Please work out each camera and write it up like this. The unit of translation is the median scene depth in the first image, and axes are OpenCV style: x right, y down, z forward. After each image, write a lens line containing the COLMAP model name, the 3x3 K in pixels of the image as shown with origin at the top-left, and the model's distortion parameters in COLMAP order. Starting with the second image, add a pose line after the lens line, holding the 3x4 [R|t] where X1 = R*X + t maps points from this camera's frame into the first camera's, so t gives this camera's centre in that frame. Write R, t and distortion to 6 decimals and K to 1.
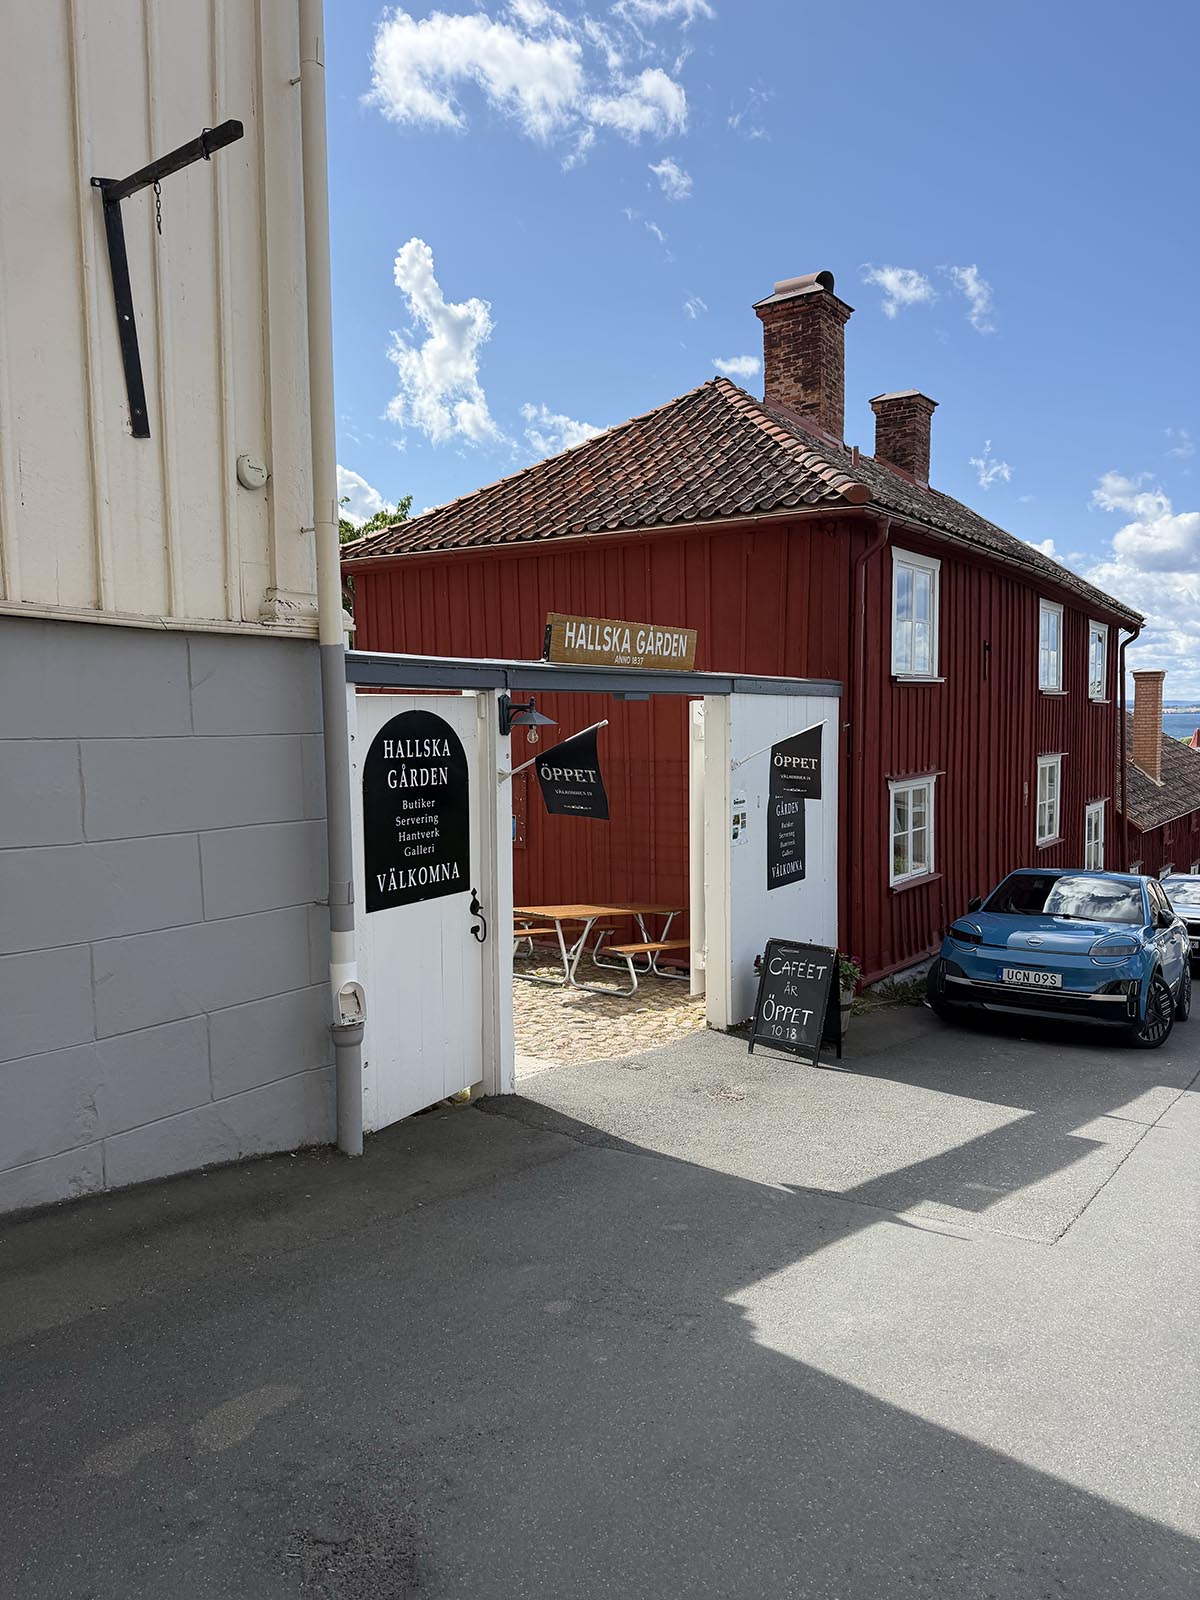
lens RADIAL K [[1144.9, 0, 598.9], [0, 1144.9, 801.2], [0, 0, 1]] dist [0.003579, 0.000596]
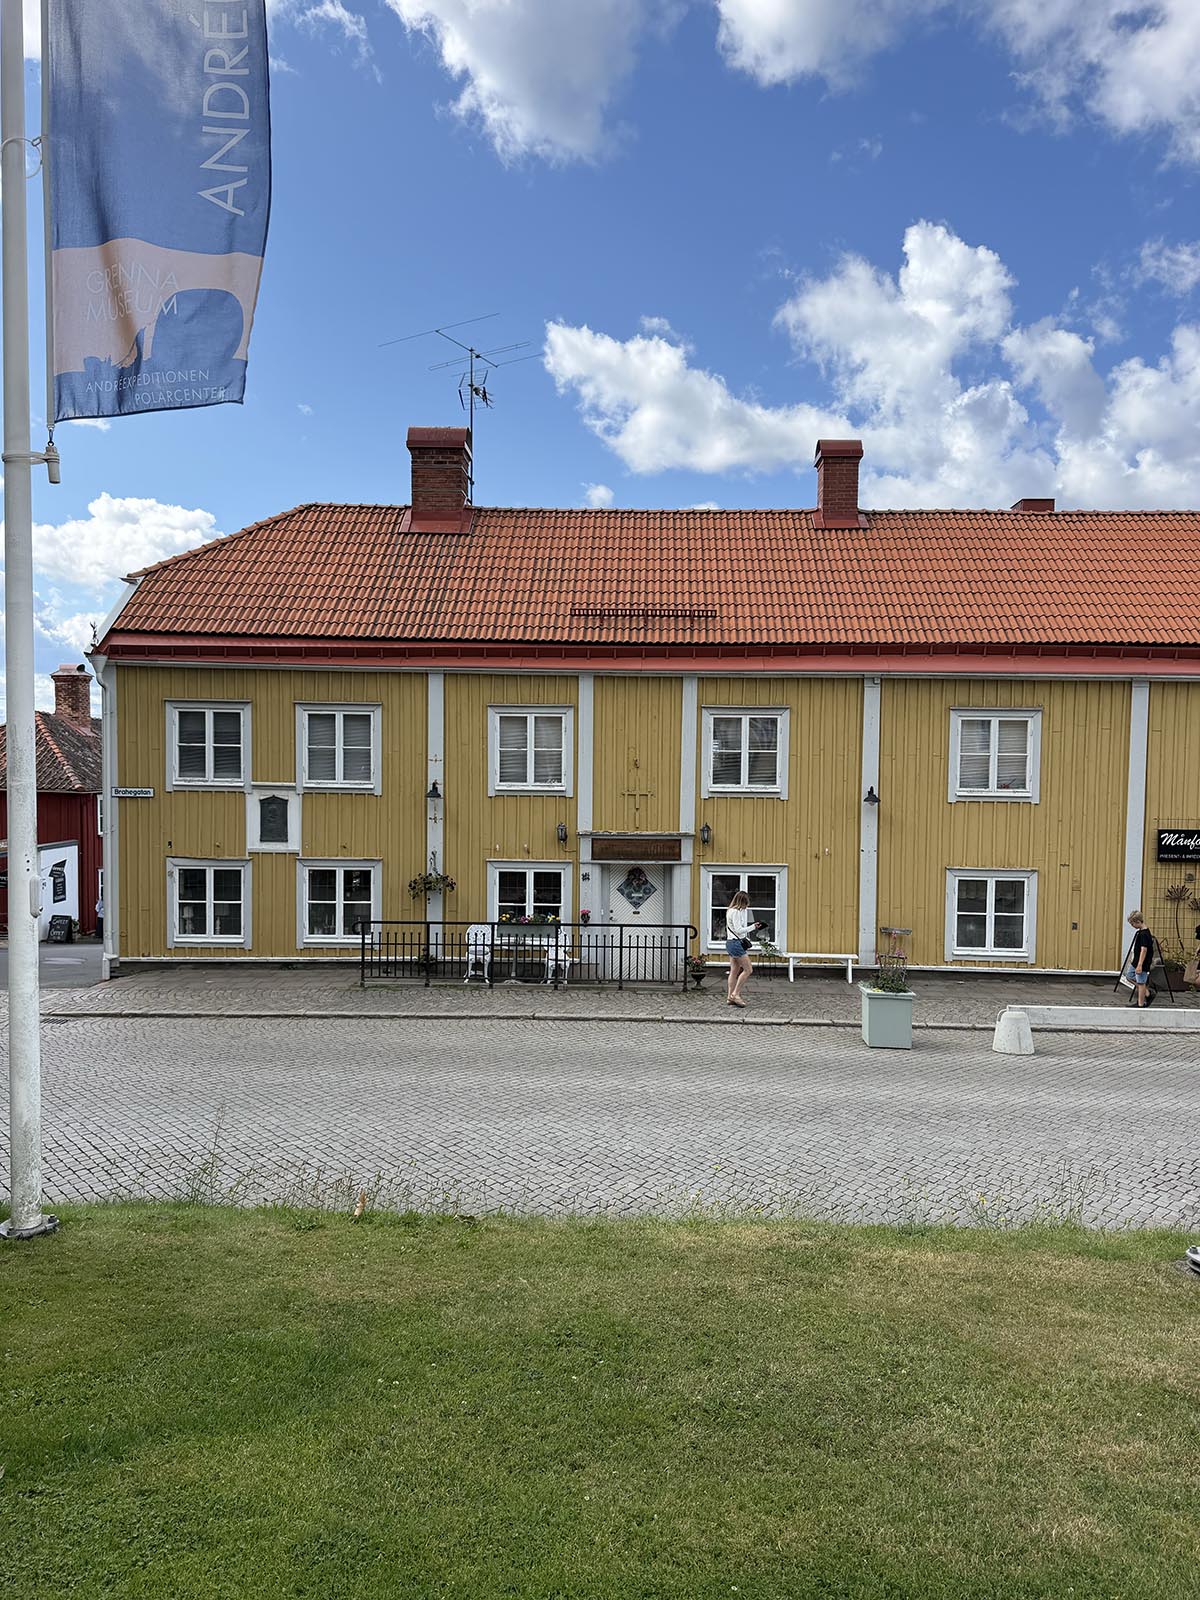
lens RADIAL K [[1144.9, 0, 601.6], [0, 1144.9, 799.9], [0, 0, 1]] dist [0.003579, 0.000596]
pose [[0.849079, -0.015728, 0.528031, -0.271626], [0.023511, 0.999691, -0.008028, -0.169872], [-0.527742, 0.019231, 0.849187, -2.827677]]
